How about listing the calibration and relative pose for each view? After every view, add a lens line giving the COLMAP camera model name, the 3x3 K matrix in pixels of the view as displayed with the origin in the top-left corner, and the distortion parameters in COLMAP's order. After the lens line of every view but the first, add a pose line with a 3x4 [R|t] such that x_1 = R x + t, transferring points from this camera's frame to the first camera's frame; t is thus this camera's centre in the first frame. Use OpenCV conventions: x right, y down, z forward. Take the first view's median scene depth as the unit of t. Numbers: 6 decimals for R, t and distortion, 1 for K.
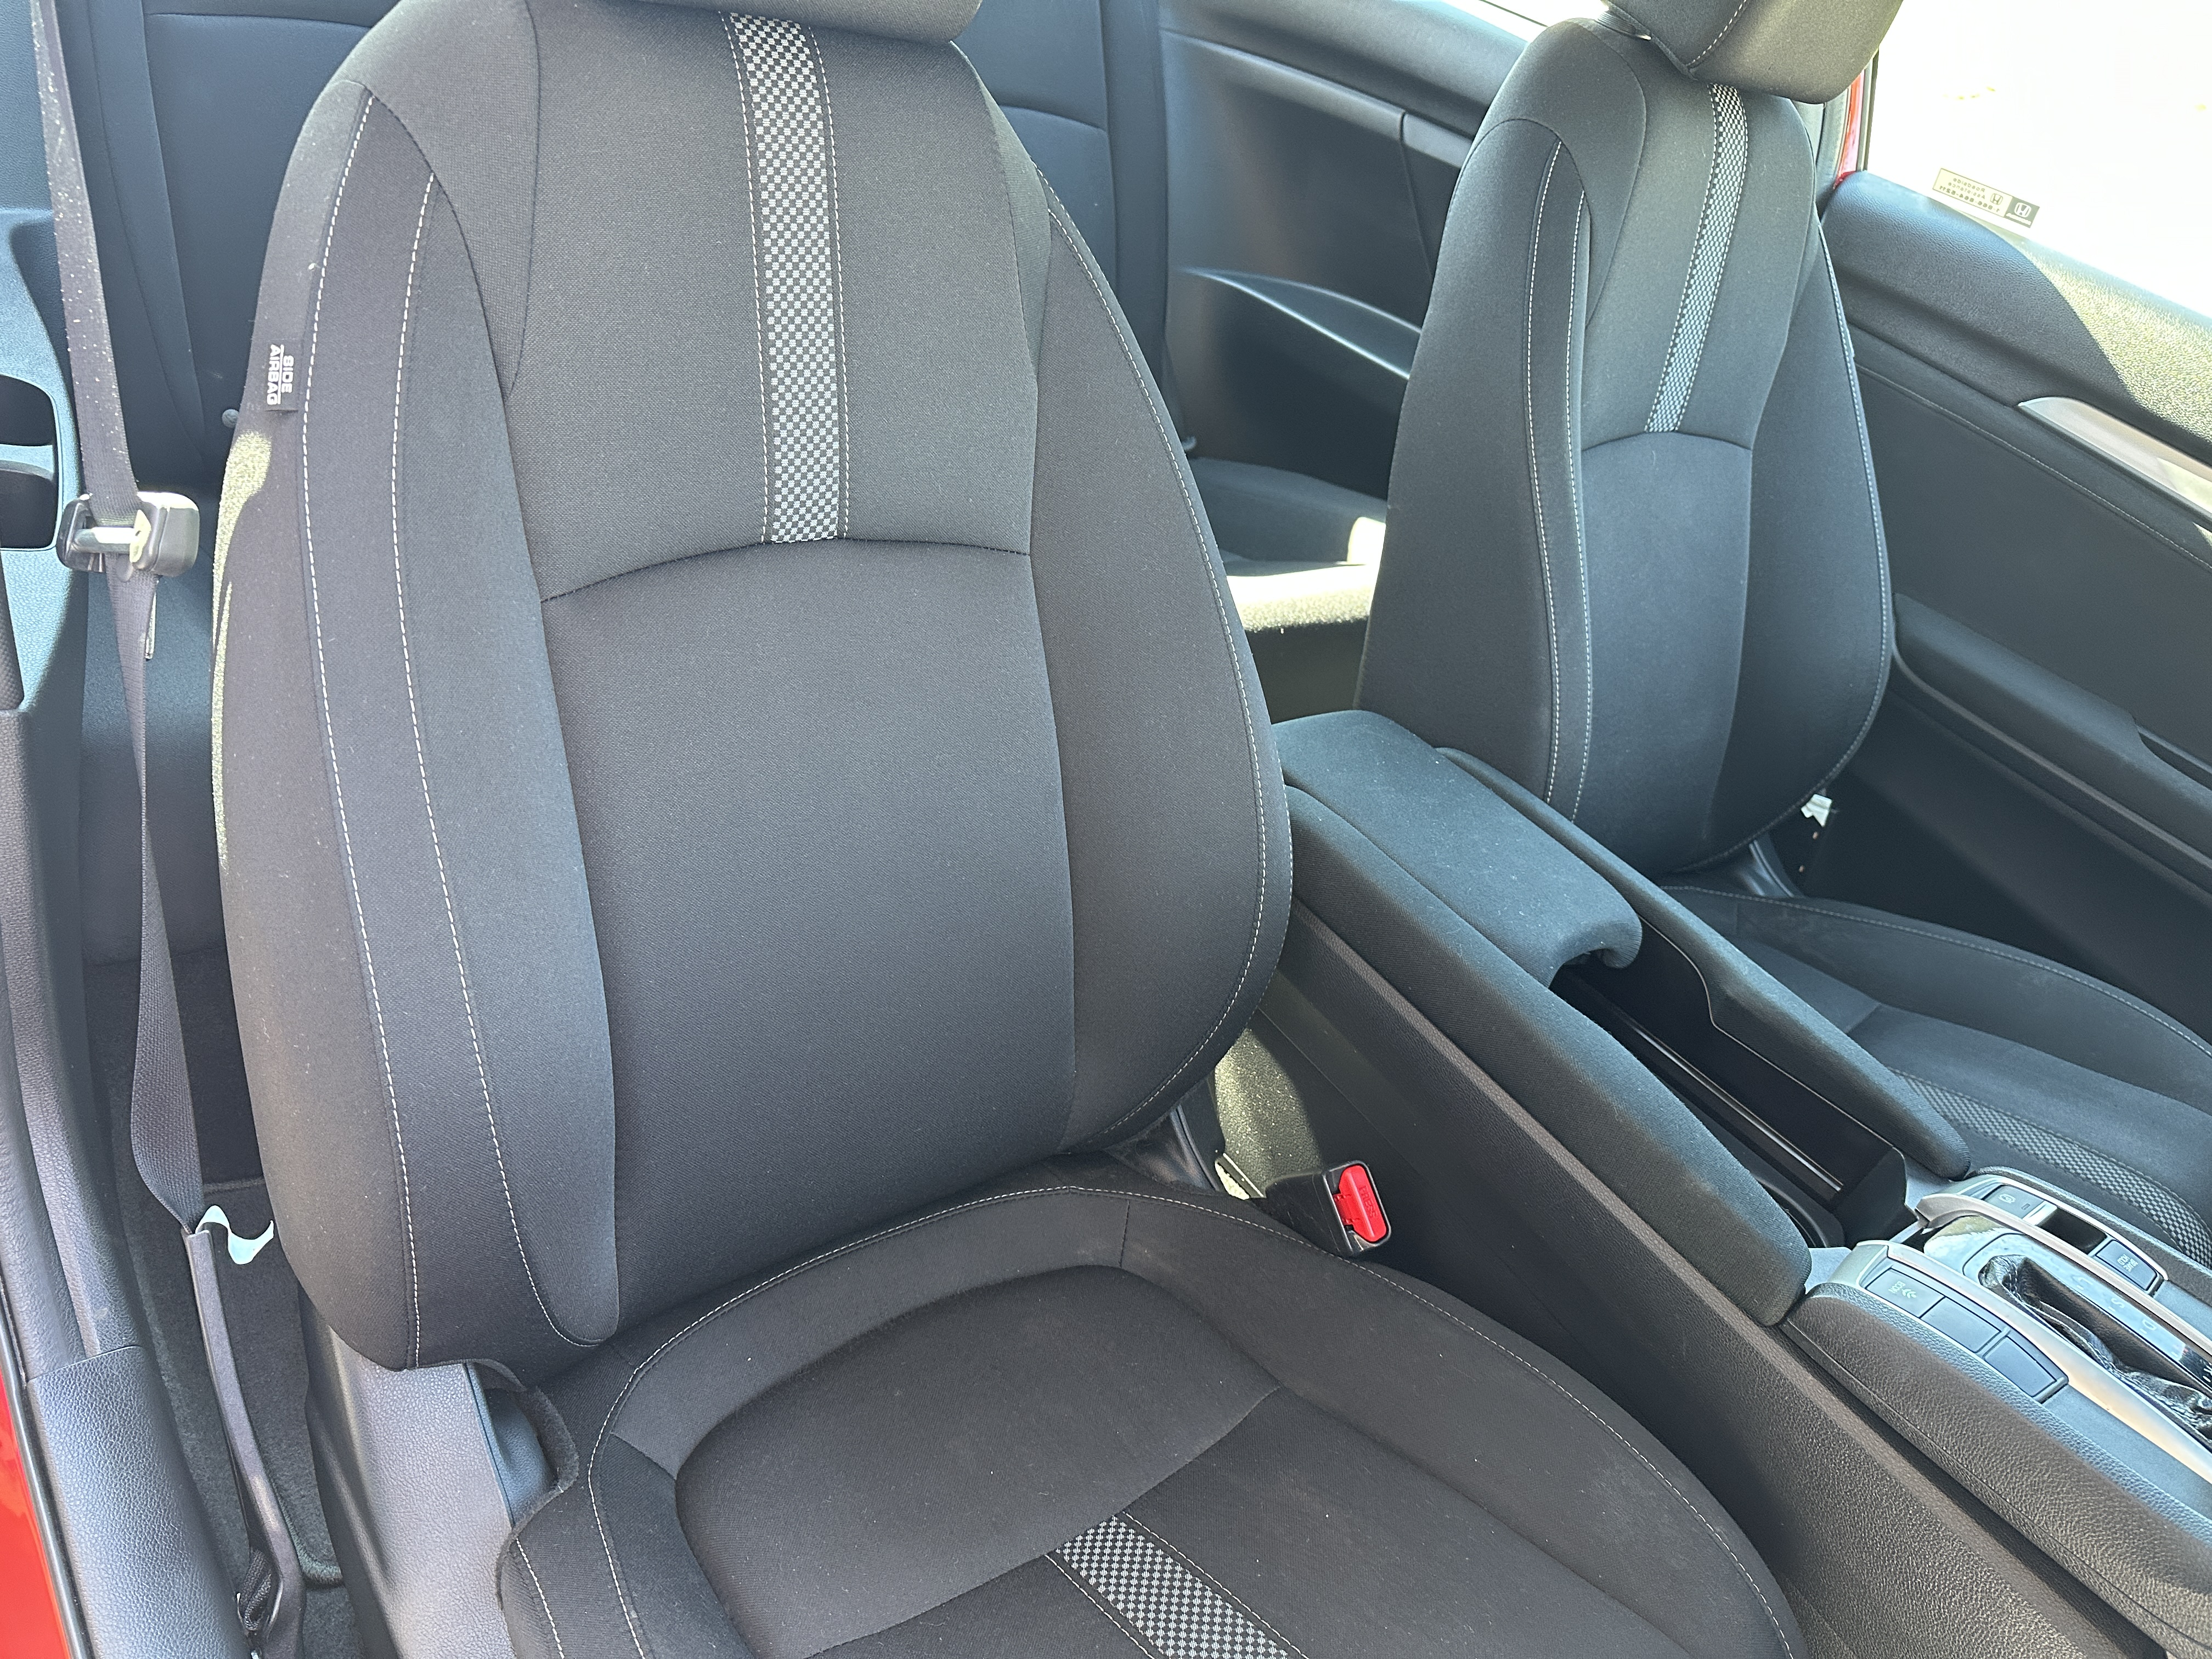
lens RADIAL K [[1537.3, 0, 1104.7], [0, 1537.3, 778.7], [0, 0, 1]] dist [-0.018134, -0.001323]
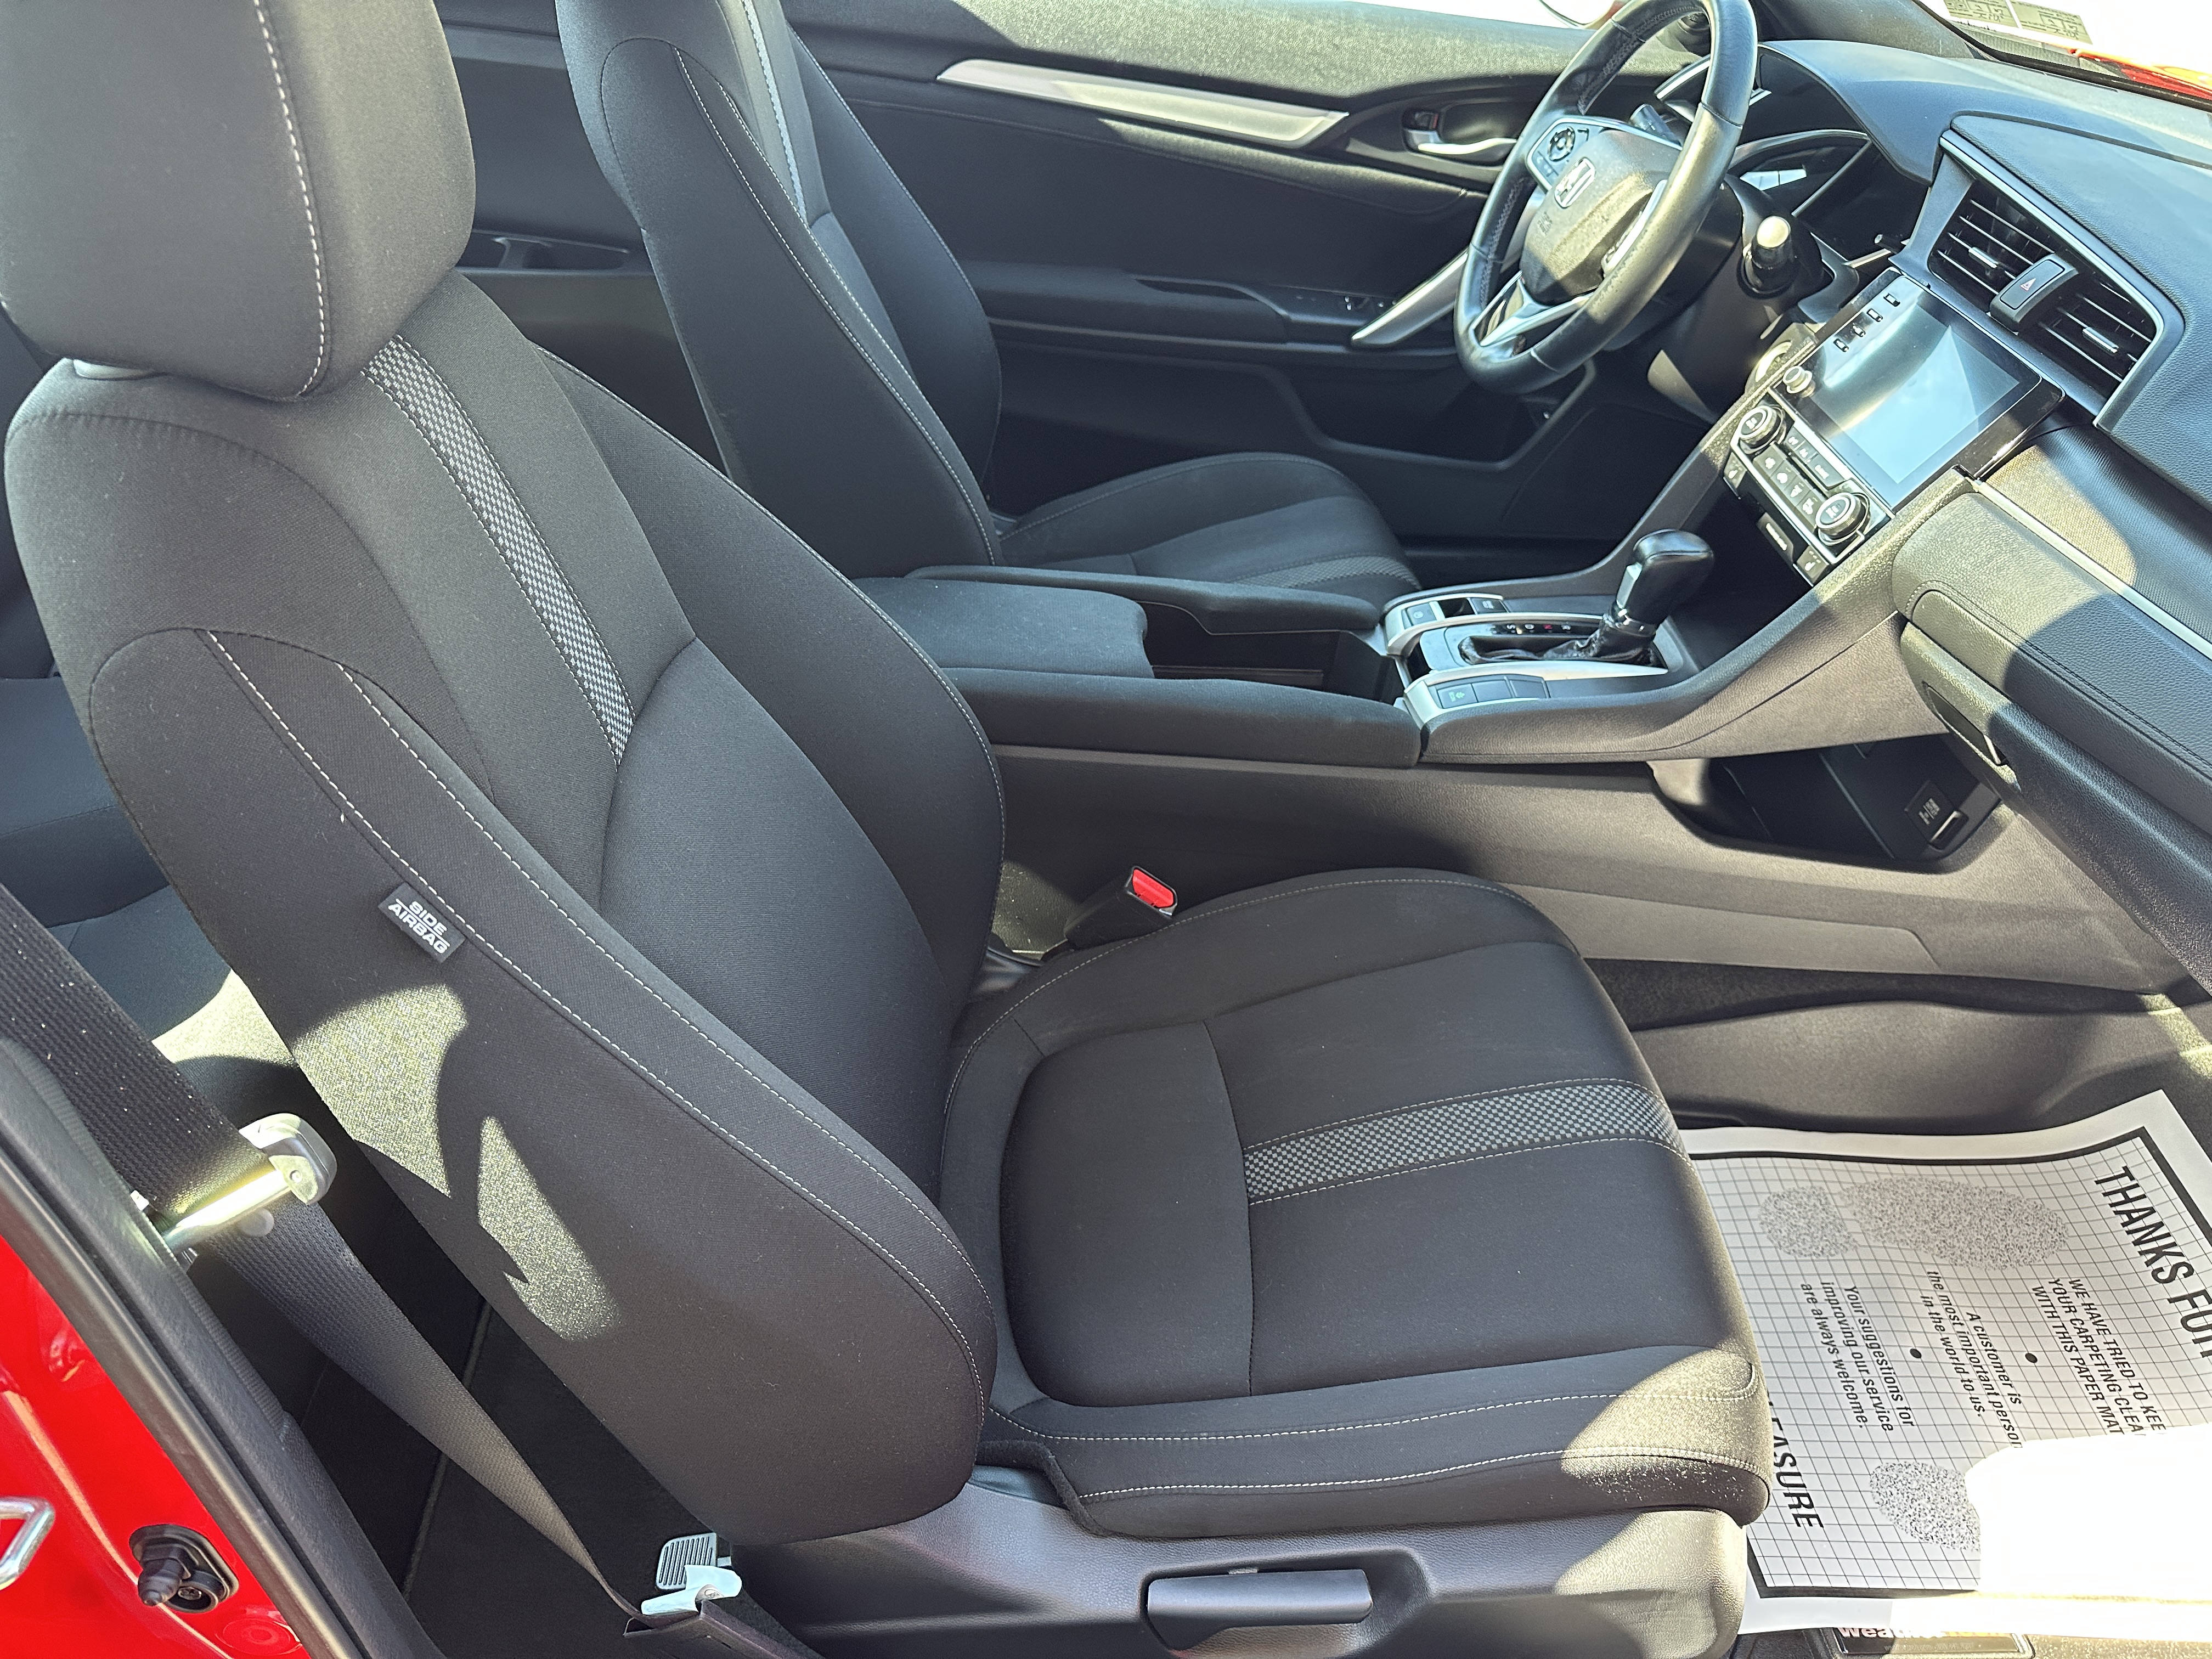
lens RADIAL K [[1555.2, 0, 1074.0], [0, 1555.2, 795.1], [0, 0, 1]] dist [0.000403, 0.002102]
pose [[0.585177, -0.626723, 0.514574, -0.529009], [0.495663, 0.778667, 0.384703, -0.351625], [-0.641784, 0.029936, 0.766301, -0.009818]]
